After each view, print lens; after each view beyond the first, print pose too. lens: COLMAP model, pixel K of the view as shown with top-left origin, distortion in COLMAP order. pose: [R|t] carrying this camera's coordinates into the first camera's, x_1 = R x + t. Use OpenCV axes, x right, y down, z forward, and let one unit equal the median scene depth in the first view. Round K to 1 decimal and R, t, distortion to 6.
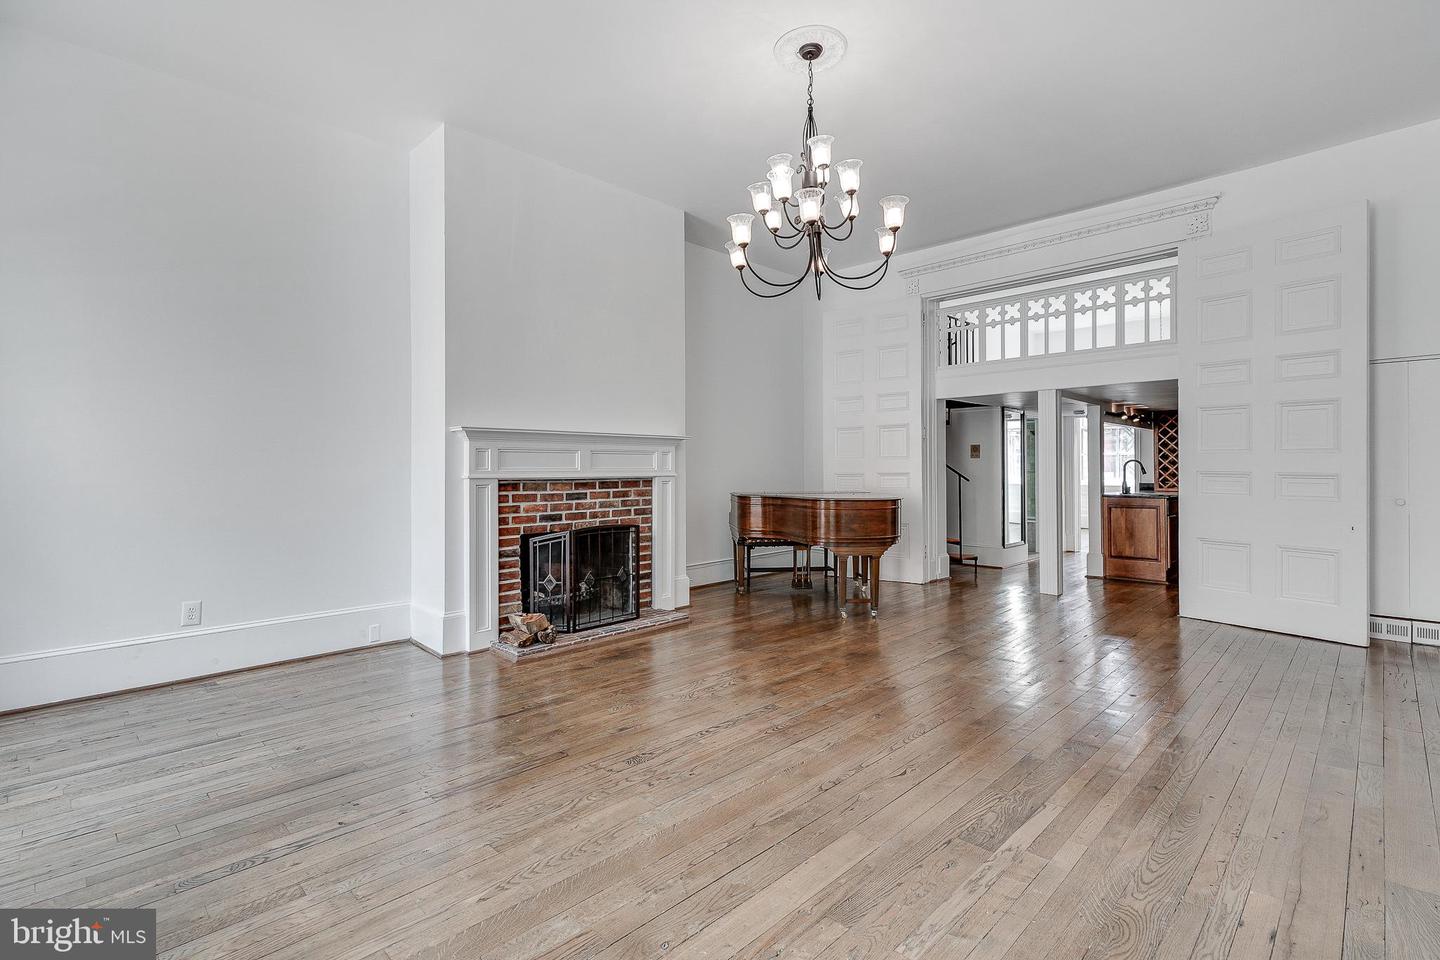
lens RADIAL K [[668.2, 0, 720.4], [0, 668.2, 470.7], [0, 0, 1]] dist [-0.000925, -0.000187]
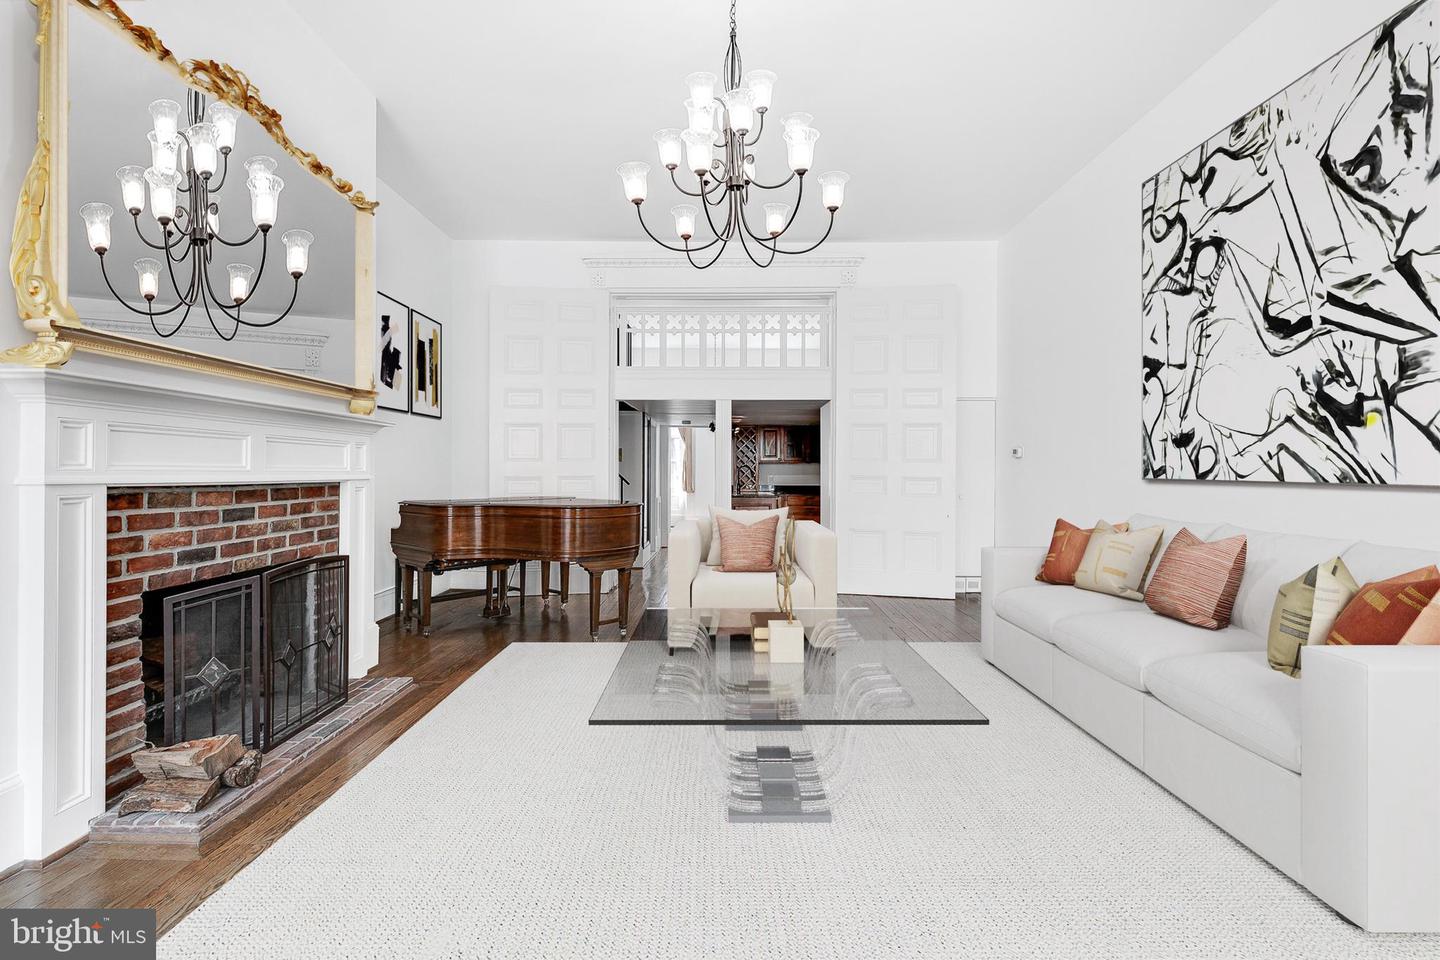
lens RADIAL K [[649.0, 0, 718.5], [0, 649.0, 474.7], [0, 0, 1]] dist [0.003745, 0.000311]
pose [[0.719717, 0.004291, 0.694255, -0.308484], [-0.004264, 0.999989, -0.001761, 0.002990], [-0.694255, -0.001693, 0.719727, 0.306866]]
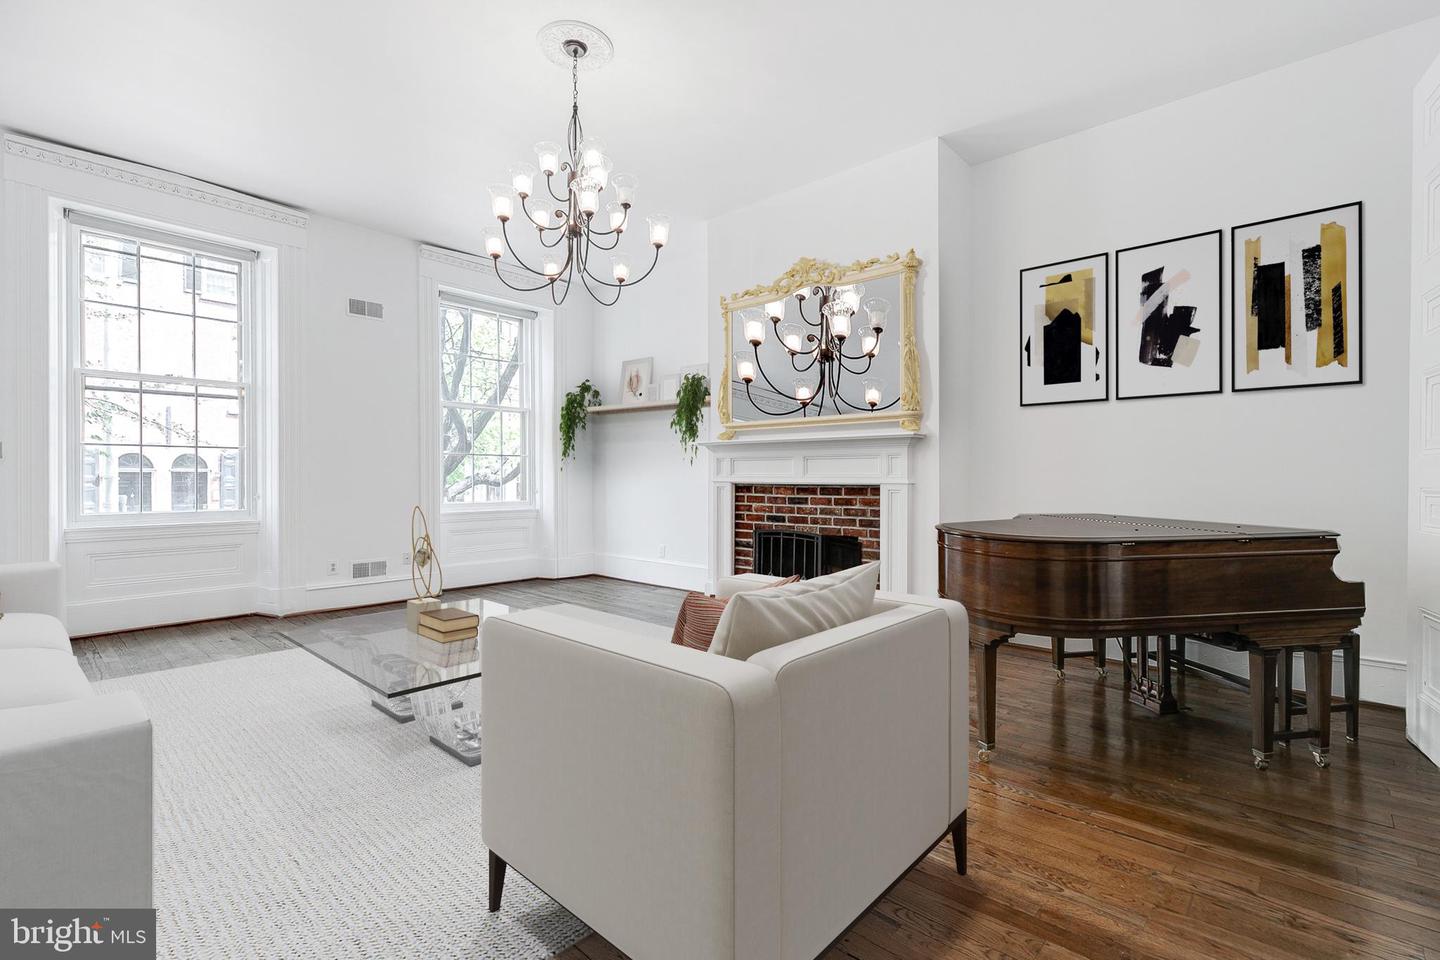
lens RADIAL K [[649.0, 0, 718.5], [0, 649.0, 474.7], [0, 0, 1]] dist [0.003745, 0.000311]
pose [[0.039820, 0.002651, -0.999203, 0.795144], [-0.005016, 0.999984, 0.002453, -0.004539], [0.999194, 0.004914, 0.039833, 0.837528]]
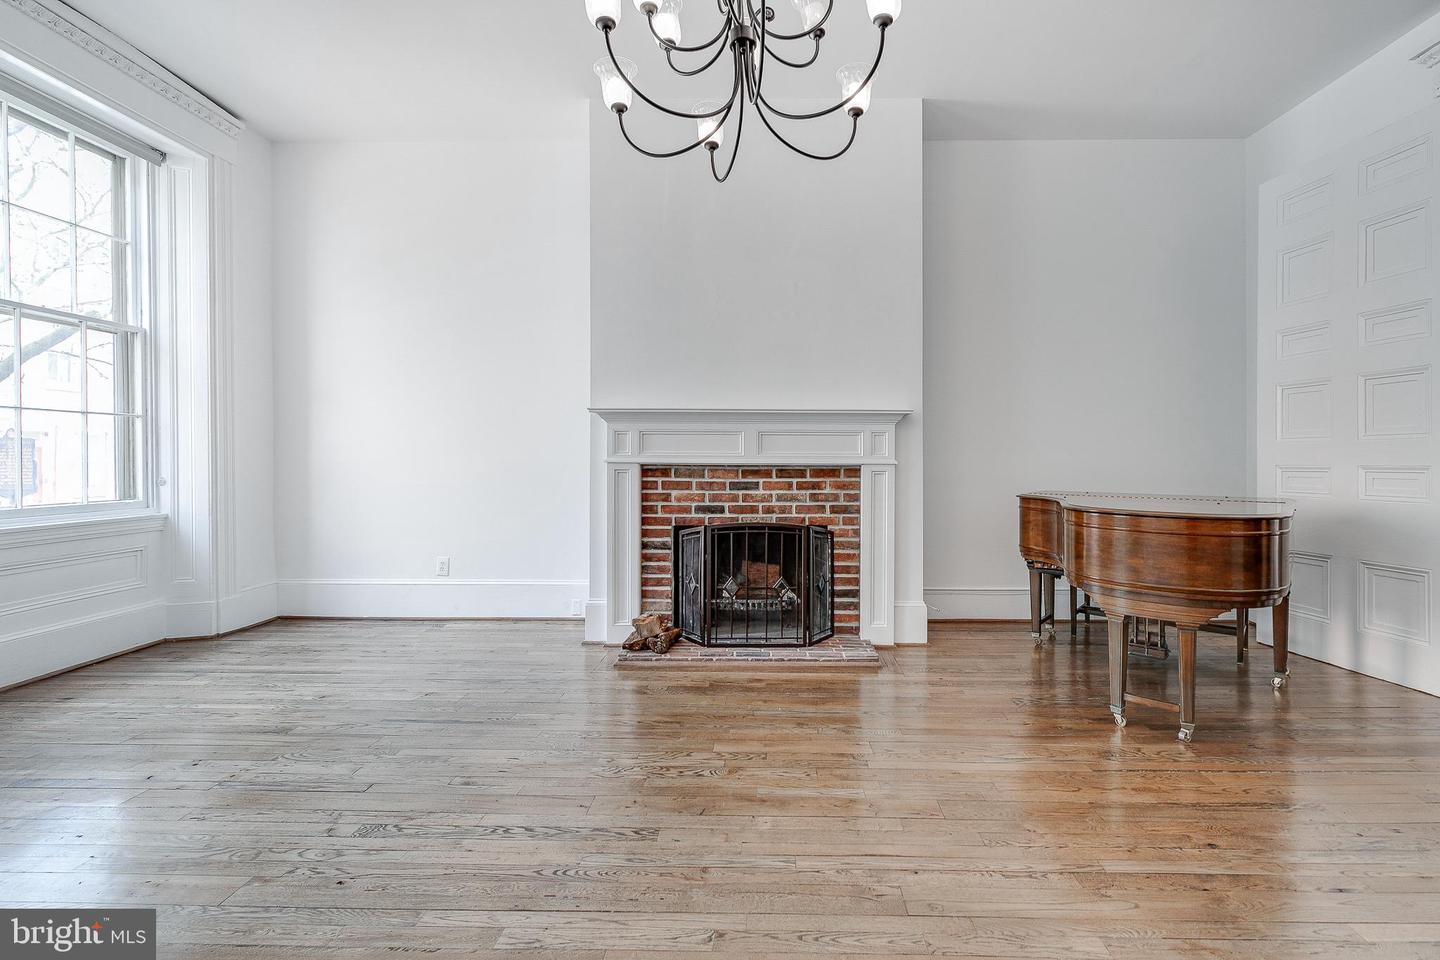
lens RADIAL K [[665.4, 0, 758.6], [0, 665.4, 455.9], [0, 0, 1]] dist [0.002157, 0.000218]
pose [[0.693886, 0.008814, -0.720030, 0.402436], [-0.008944, 0.999953, 0.003621, -0.002842], [0.720029, 0.003928, 0.693933, 0.431567]]
